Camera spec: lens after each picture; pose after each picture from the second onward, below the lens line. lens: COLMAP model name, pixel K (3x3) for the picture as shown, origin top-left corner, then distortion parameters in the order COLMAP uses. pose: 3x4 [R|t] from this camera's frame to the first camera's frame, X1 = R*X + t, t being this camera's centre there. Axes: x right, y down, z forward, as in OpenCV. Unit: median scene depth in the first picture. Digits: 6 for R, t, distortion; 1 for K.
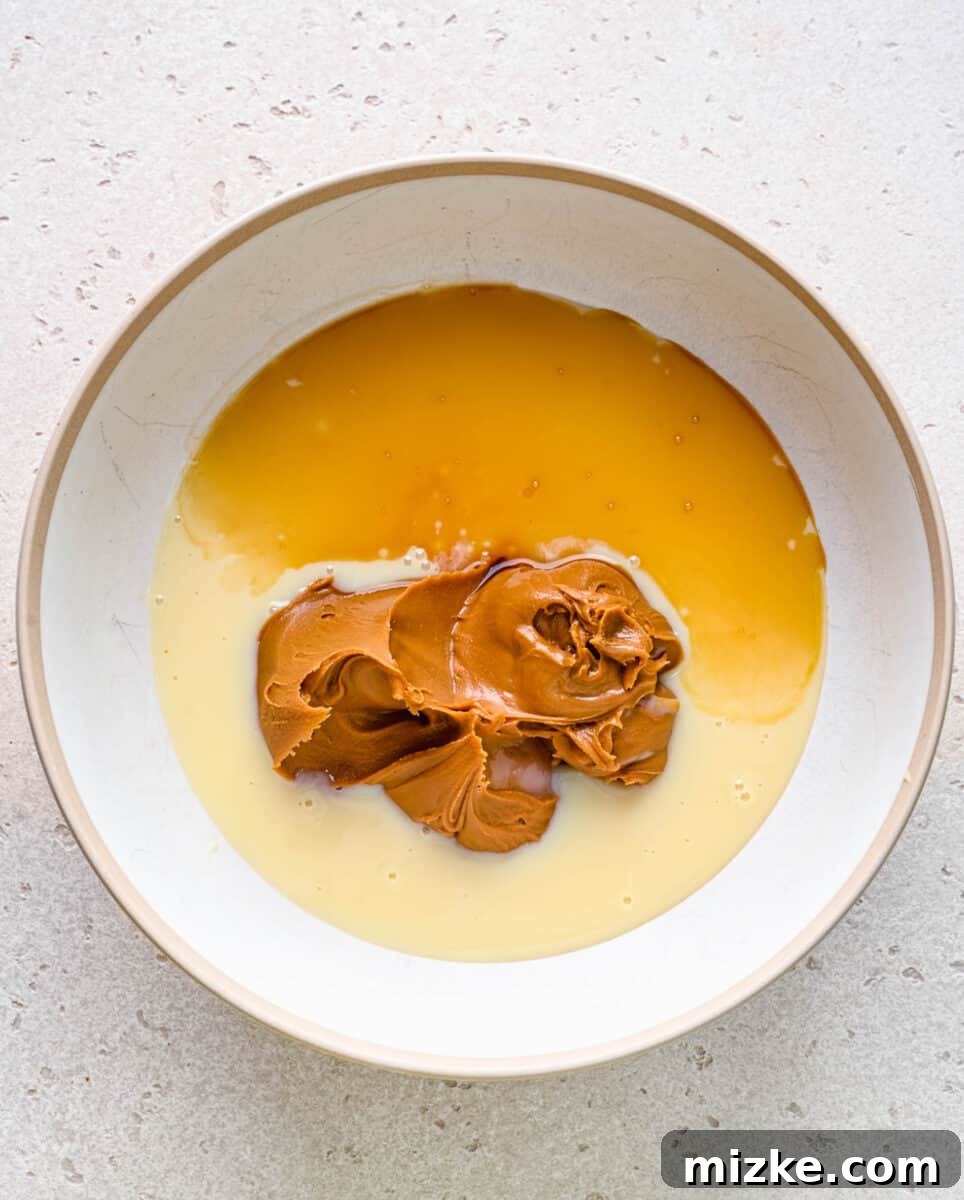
lens RADIAL K [[486.0, 0, 490.6], [0, 486.0, 655.5], [0, 0, 1]] dist [-0.002975, -0.000003]
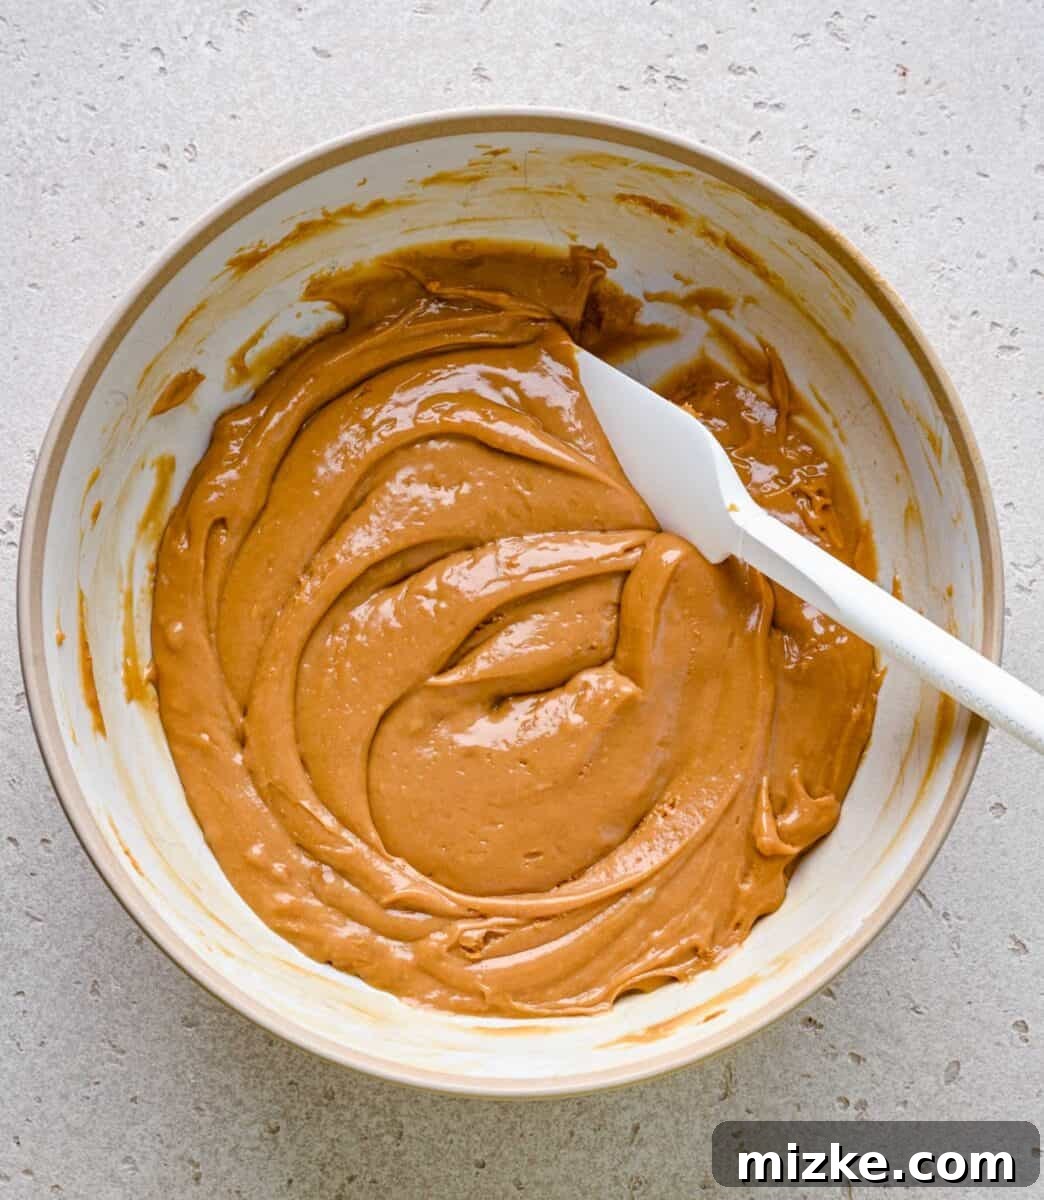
lens RADIAL K [[493.0, 0, 520.0], [0, 493.0, 644.2], [0, 0, 1]] dist [-0.006832, 0.001570]
pose [[0.999558, -0.029564, 0.003202, -0.572186], [0.029563, 0.999563, 0.000296, -0.362373], [-0.003209, -0.000201, 0.999995, 0.064108]]
